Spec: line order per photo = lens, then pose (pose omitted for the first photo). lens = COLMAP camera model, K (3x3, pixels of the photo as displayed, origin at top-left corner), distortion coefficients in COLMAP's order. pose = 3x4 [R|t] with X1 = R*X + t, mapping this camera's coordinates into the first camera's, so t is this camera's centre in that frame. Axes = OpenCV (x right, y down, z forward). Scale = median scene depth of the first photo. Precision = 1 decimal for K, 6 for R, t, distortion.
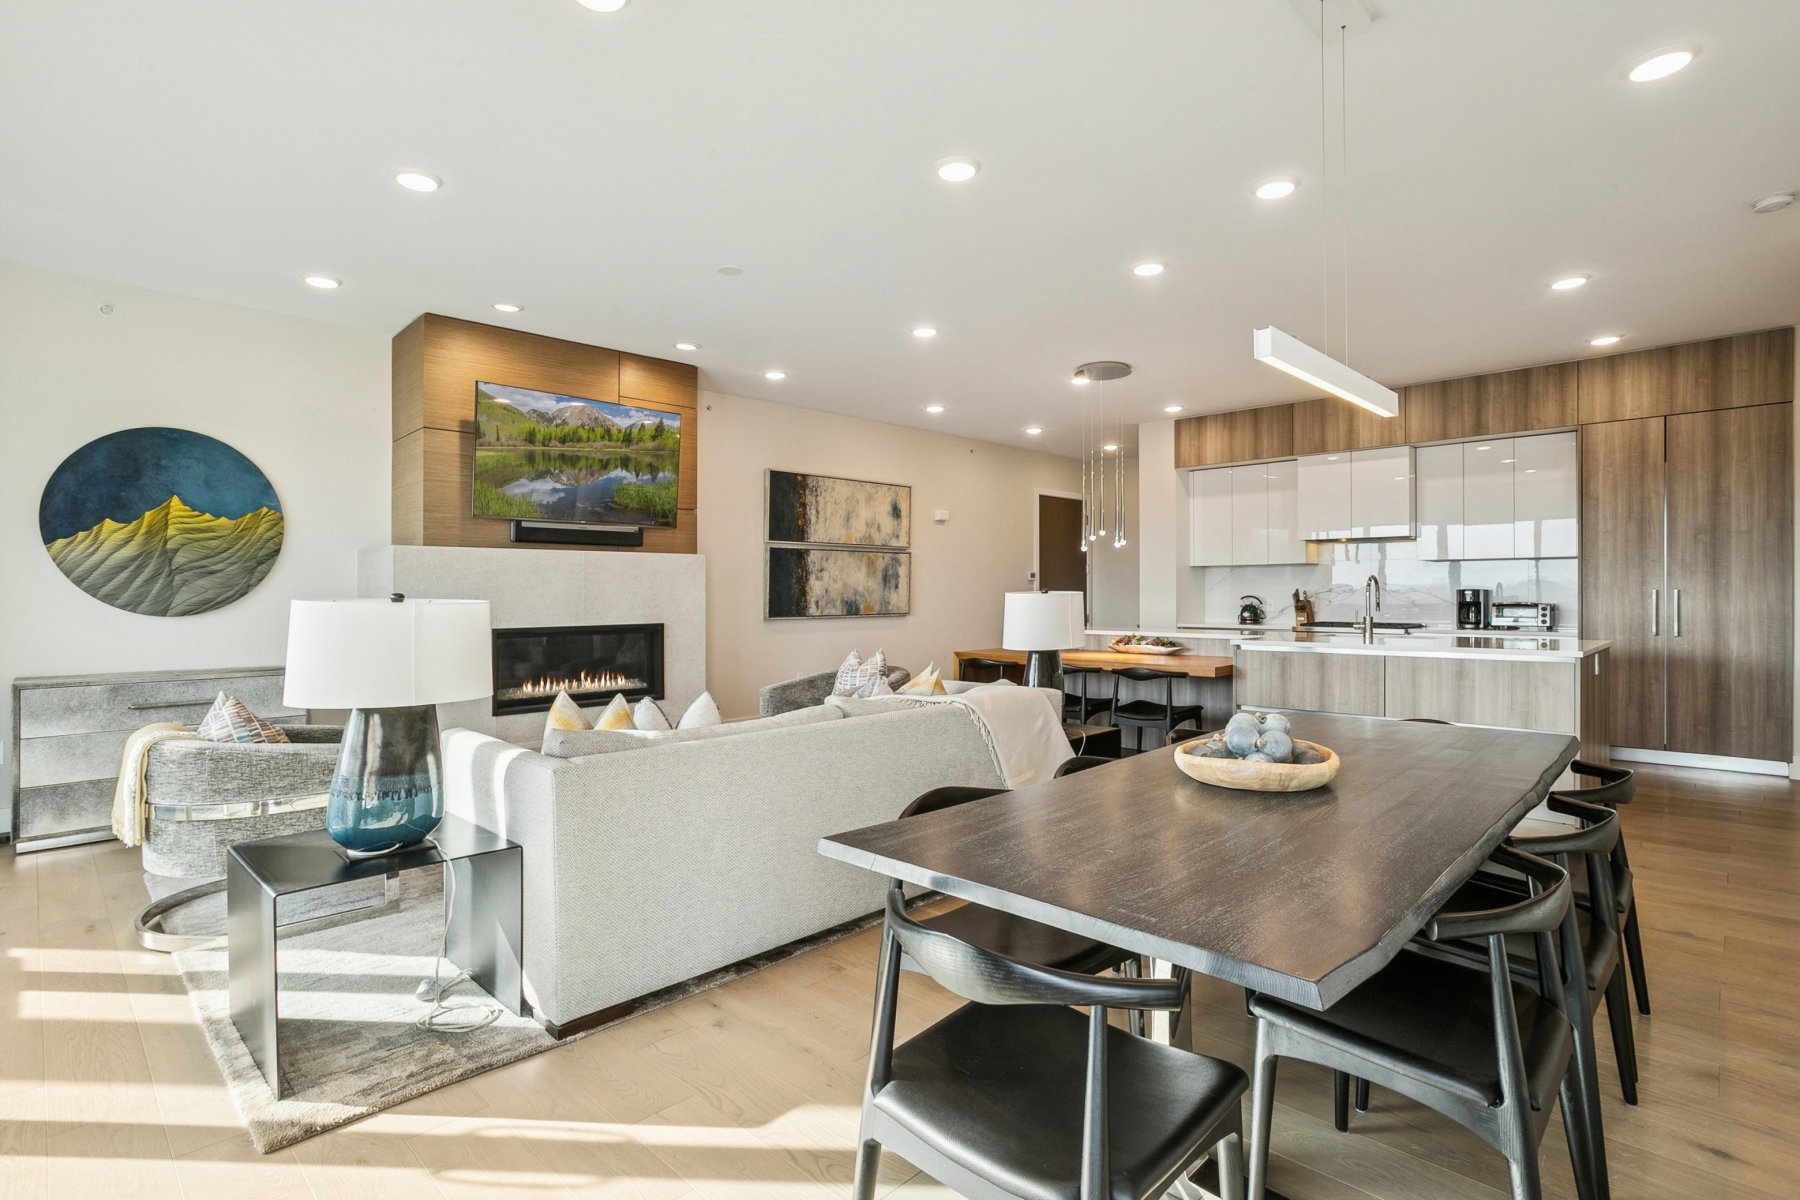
lens RADIAL K [[865.4, 0, 900.0], [0, 865.4, 600.0], [0, 0, 1]] dist [-0.048196, 0.020371]
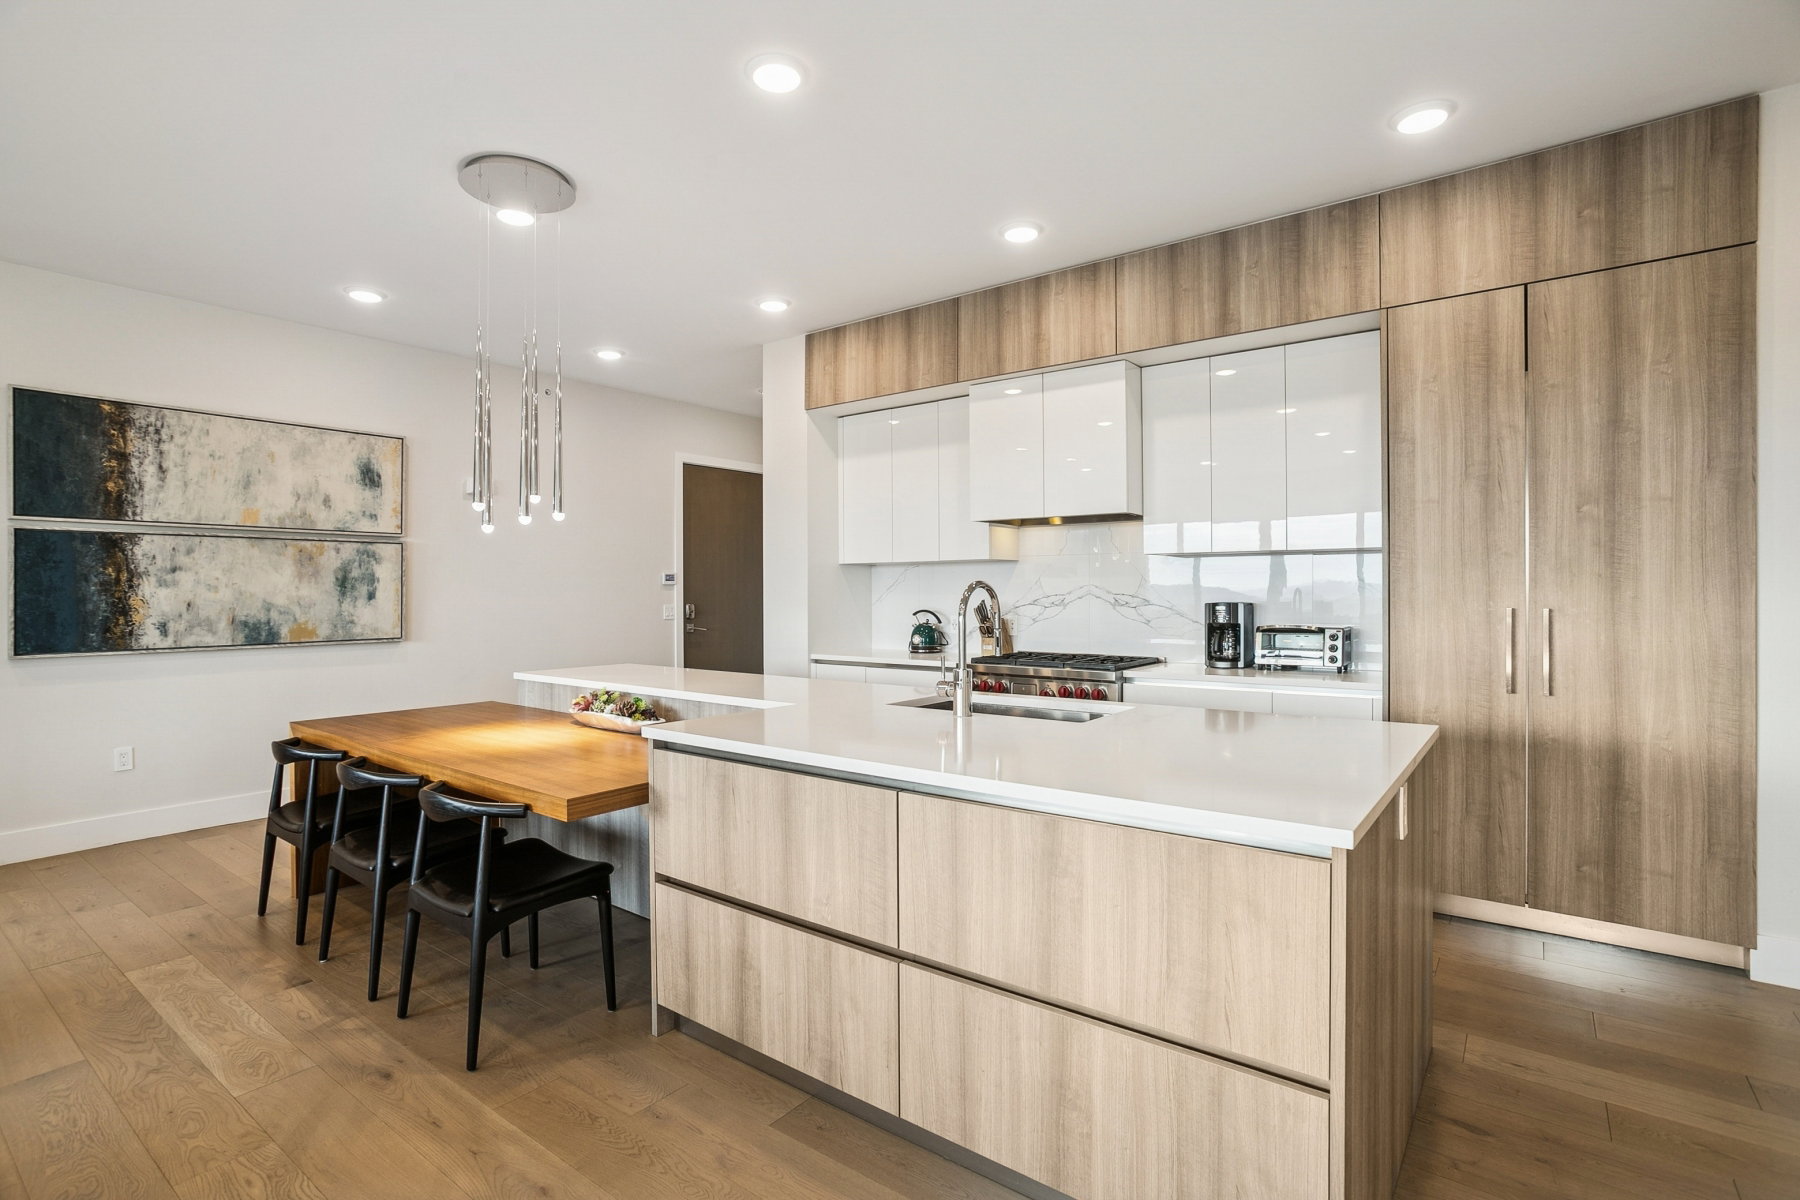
lens RADIAL K [[865.4, 0, 900.0], [0, 865.4, 600.0], [0, 0, 1]] dist [-0.048196, 0.020371]
pose [[0.992469, -0.001990, 0.122481, 0.413339], [0.001961, 0.999998, 0.000360, -0.017030], [-0.122482, -0.000117, 0.992471, 0.476426]]
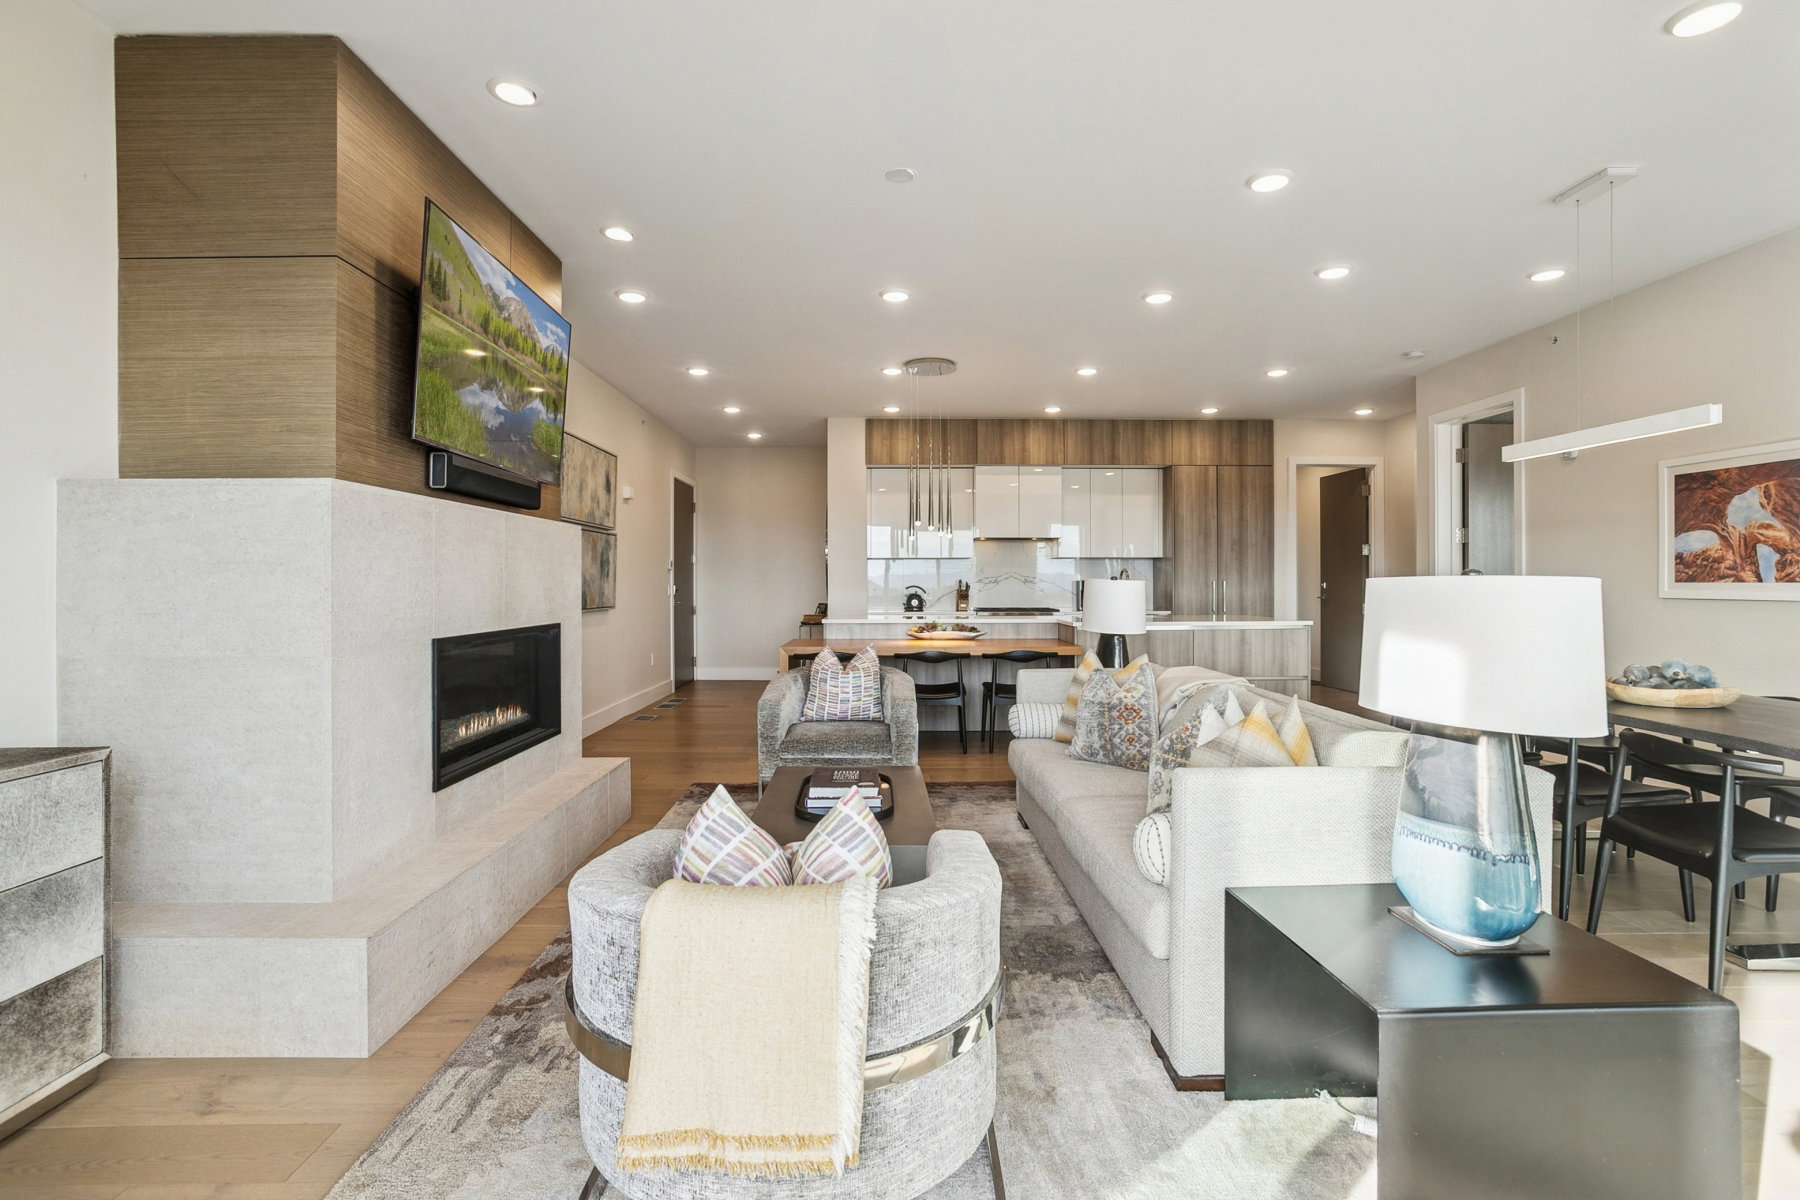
lens RADIAL K [[865.4, 0, 900.0], [0, 865.4, 600.0], [0, 0, 1]] dist [-0.048196, 0.020371]
pose [[0.696050, -0.011412, 0.717902, -0.545853], [0.005106, 0.999927, 0.010944, 0.001723], [-0.717975, -0.003952, 0.696058, 0.313387]]
